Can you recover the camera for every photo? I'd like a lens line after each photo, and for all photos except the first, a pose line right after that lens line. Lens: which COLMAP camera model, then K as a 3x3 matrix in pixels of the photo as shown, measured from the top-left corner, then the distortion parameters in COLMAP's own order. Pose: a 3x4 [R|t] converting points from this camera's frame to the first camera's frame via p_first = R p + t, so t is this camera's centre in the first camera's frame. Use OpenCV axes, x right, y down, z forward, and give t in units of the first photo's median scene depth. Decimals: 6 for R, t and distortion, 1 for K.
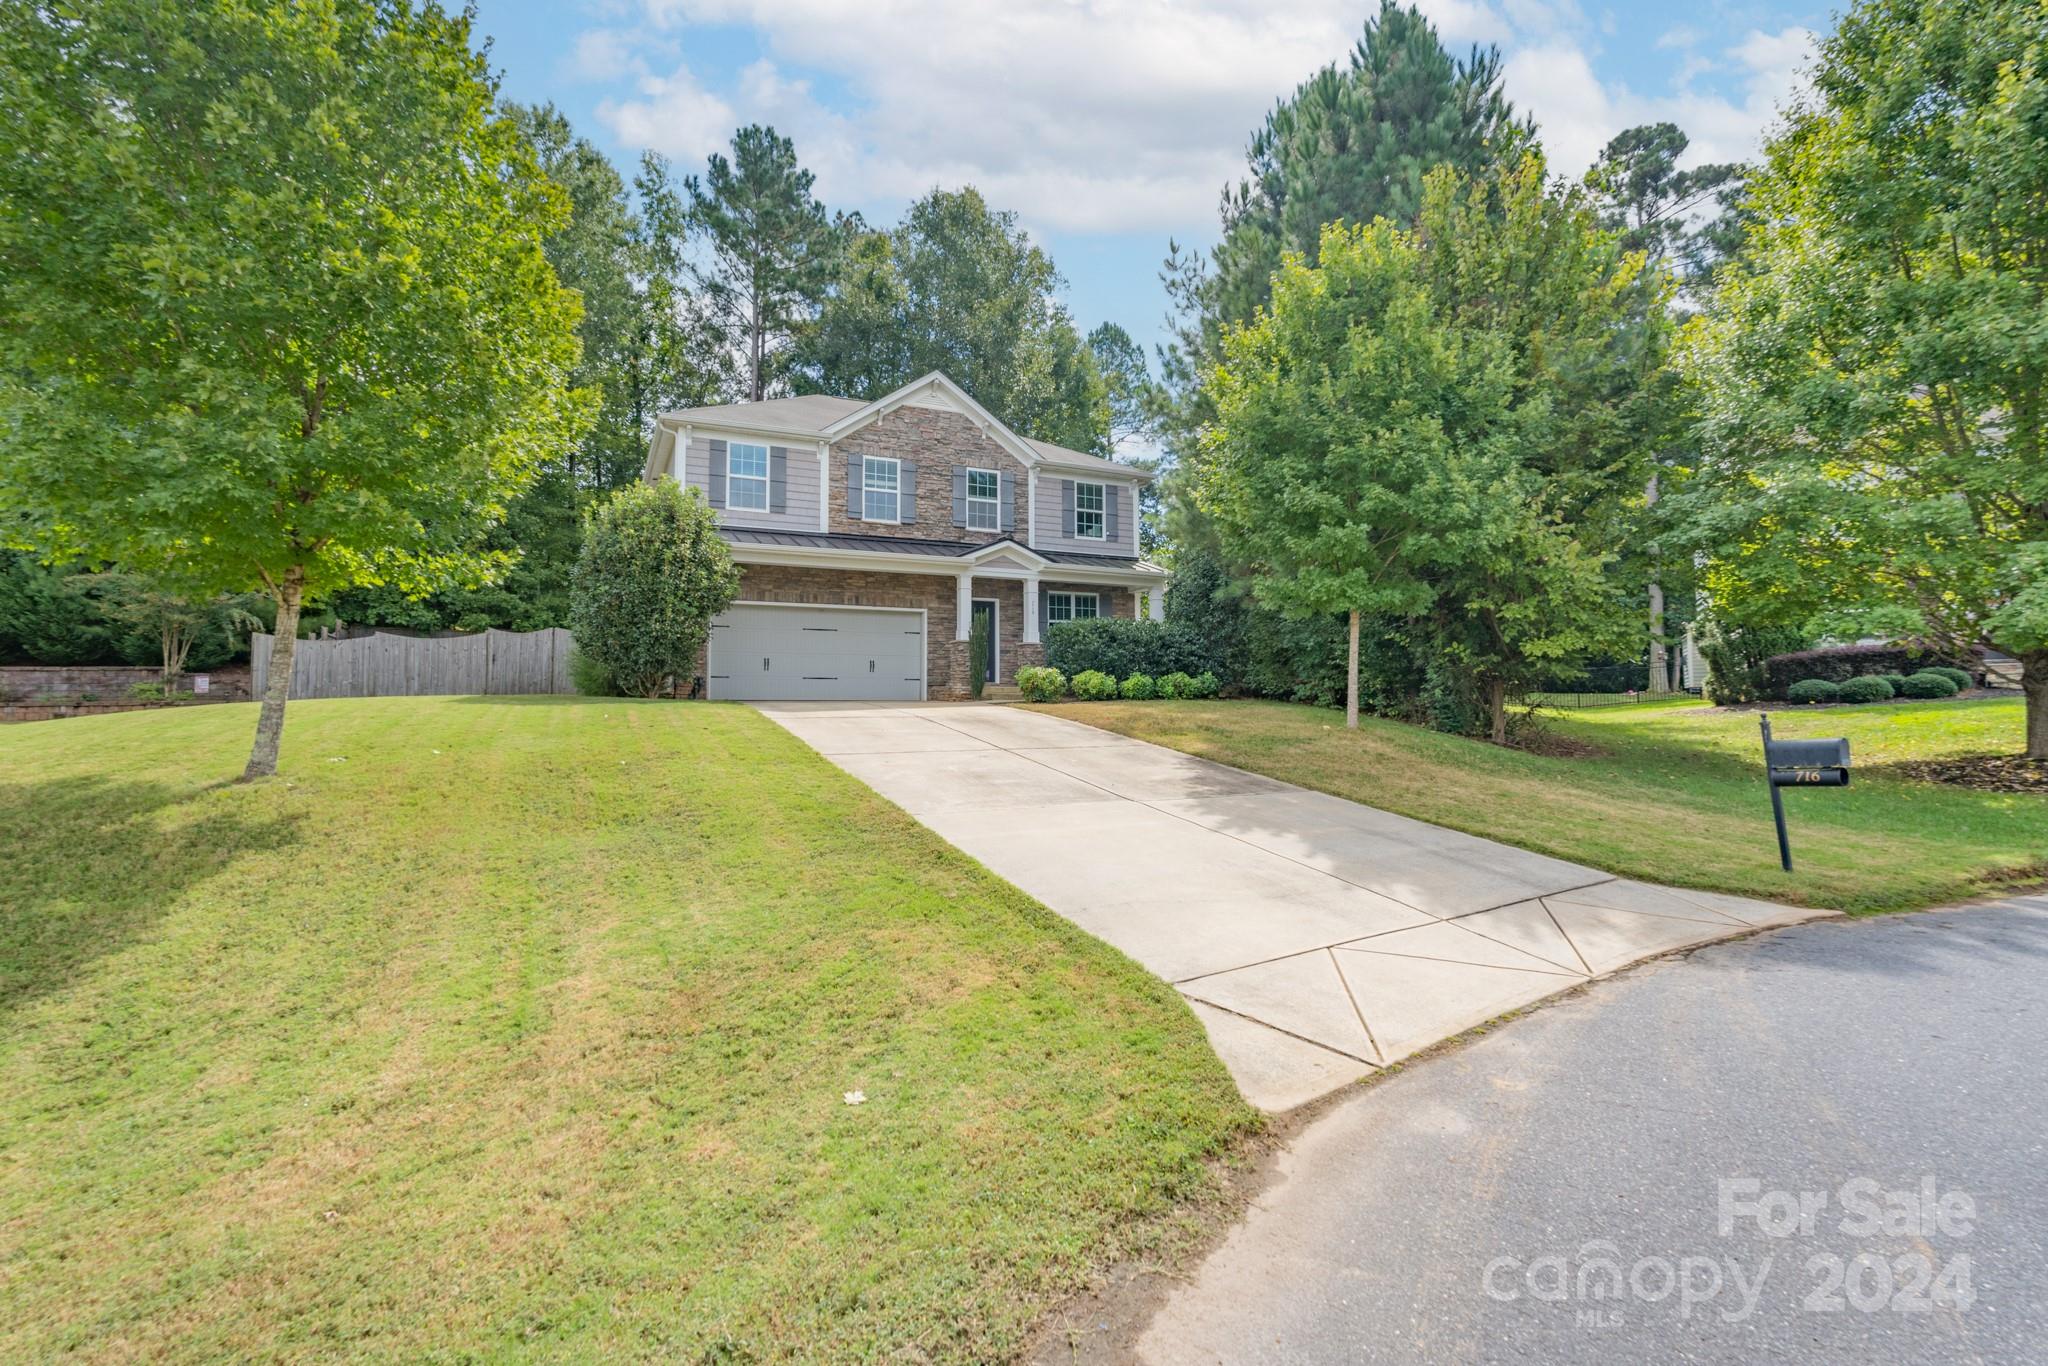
lens RADIAL K [[915.5, 0, 1017.0], [0, 915.5, 664.7], [0, 0, 1]] dist [-0.000059, 0.000349]
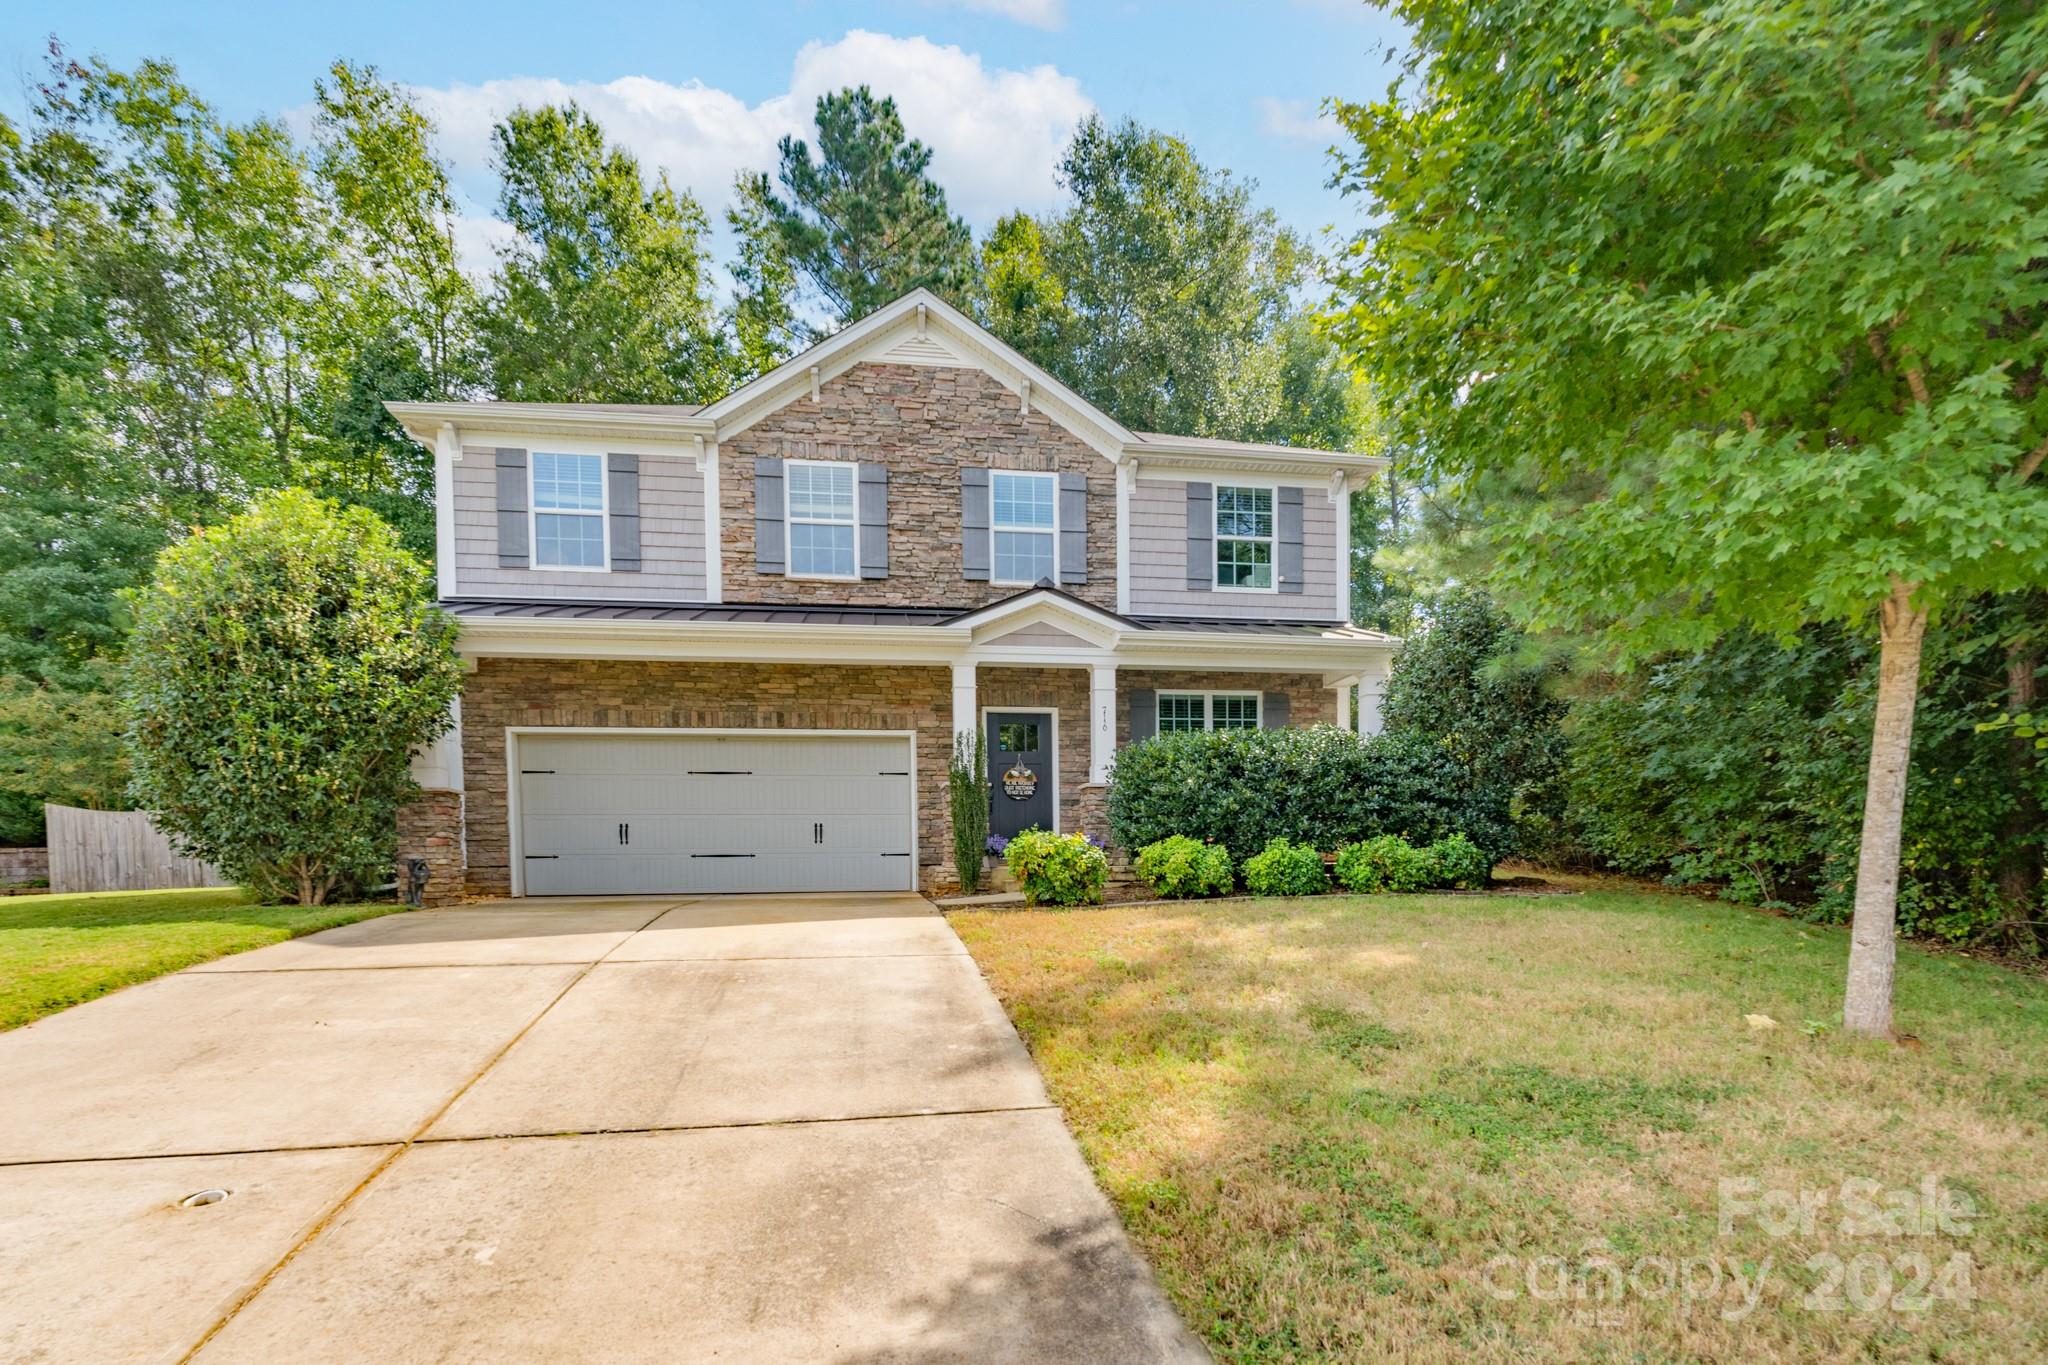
lens RADIAL K [[923.0, 0, 1022.4], [0, 923.0, 900.2], [0, 0, 1]] dist [-0.000246, 0.000137]
pose [[0.943779, 0.008363, -0.330472, 0.151554], [0.020602, 0.996249, 0.084046, -0.002450], [0.329935, -0.086129, 0.940066, 0.462012]]
